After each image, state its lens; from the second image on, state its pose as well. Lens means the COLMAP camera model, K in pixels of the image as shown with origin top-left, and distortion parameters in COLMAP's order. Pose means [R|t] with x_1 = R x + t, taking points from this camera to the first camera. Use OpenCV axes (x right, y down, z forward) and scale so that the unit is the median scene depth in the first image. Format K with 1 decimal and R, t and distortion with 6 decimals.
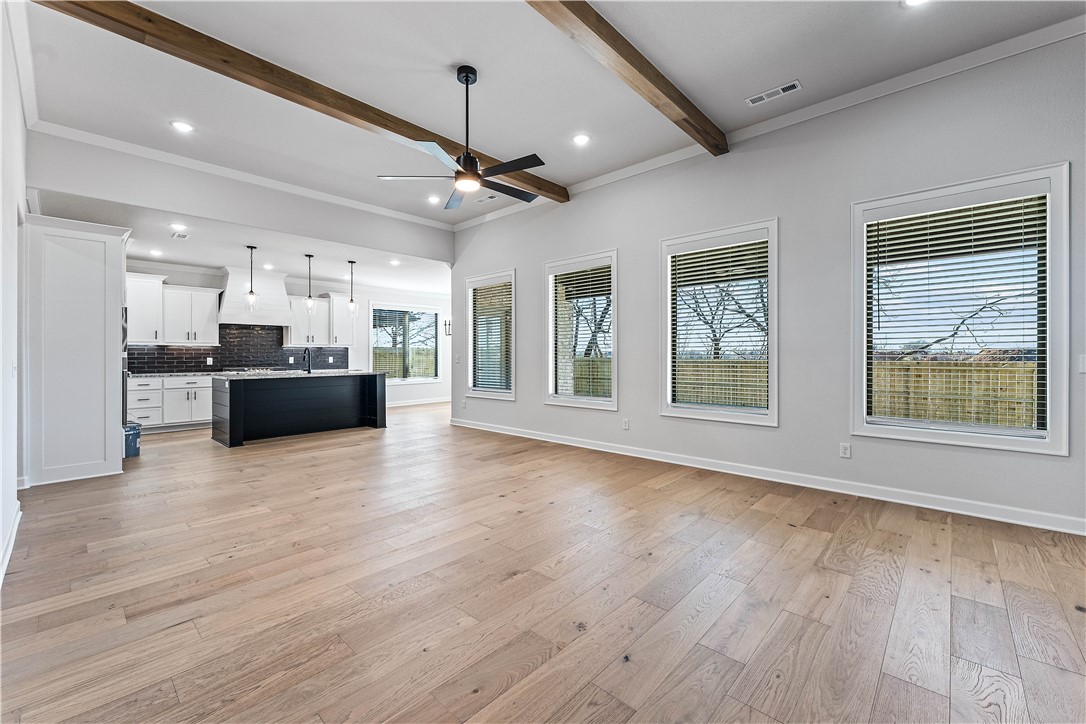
lens RADIAL K [[445.3, 0, 540.2], [0, 445.3, 357.5], [0, 0, 1]] dist [-0.007316, 0.000404]
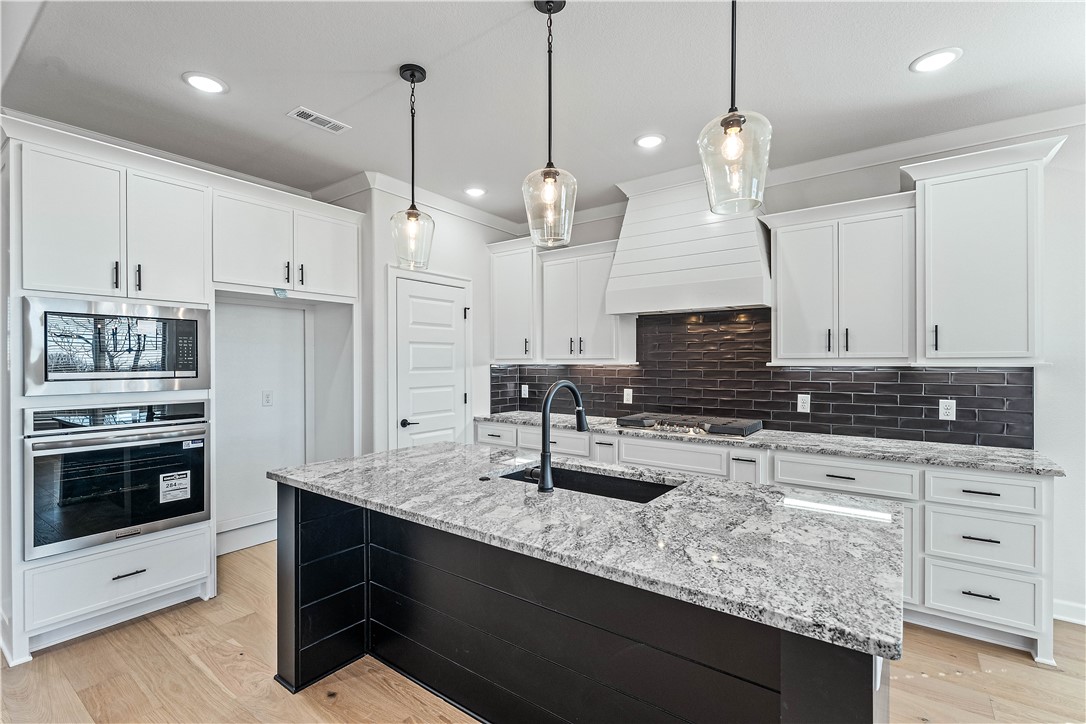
lens RADIAL K [[495.6, 0, 550.4], [0, 495.6, 361.3], [0, 0, 1]] dist [-0.001119, -0.000085]
pose [[0.116906, 0.002768, -0.993139, -0.248864], [-0.006024, 0.999980, 0.002078, -0.033706], [0.993125, 0.005740, 0.116920, 0.958548]]
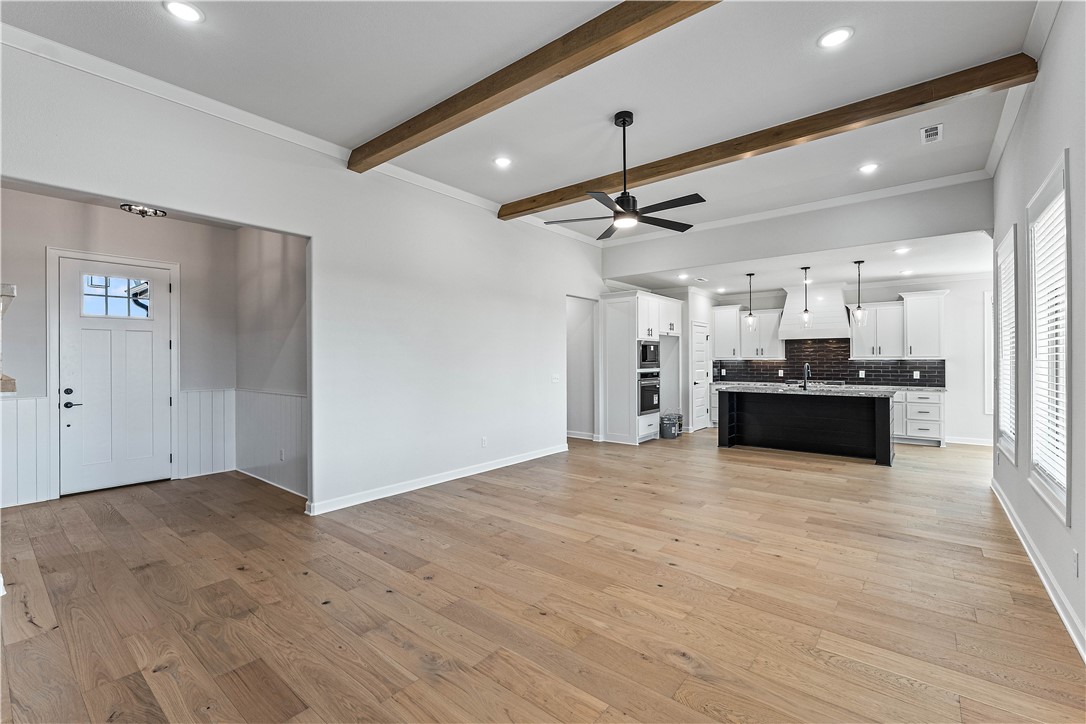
lens RADIAL K [[474.5, 0, 540.7], [0, 474.5, 356.4], [0, 0, 1]] dist [-0.005524, -0.000031]
pose [[0.059495, -0.002260, -0.998226, 0.470438], [-0.002456, 0.999994, -0.002410, -0.033366], [0.998226, 0.002595, 0.059490, 0.359412]]
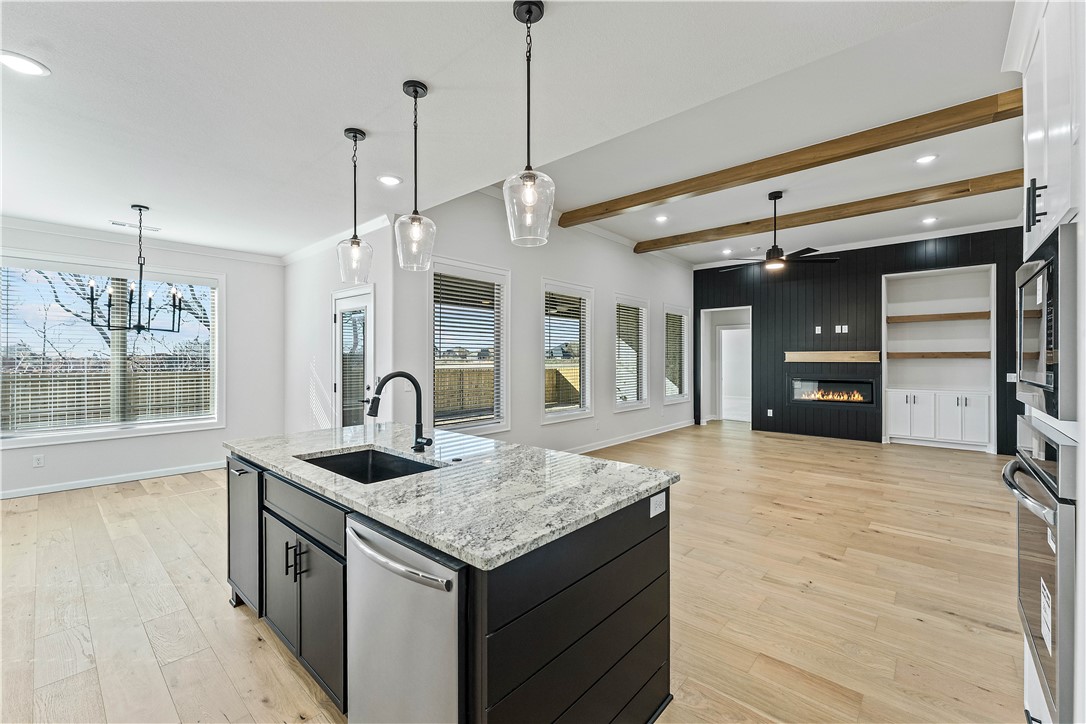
lens RADIAL K [[445.3, 0, 534.6], [0, 445.3, 360.2], [0, 0, 1]] dist [-0.007316, 0.000404]
pose [[-0.011688, -0.002567, 0.999928, -0.835601], [0.002818, 0.999993, 0.002600, -0.031038], [-0.999928, 0.002848, -0.011681, 0.910506]]
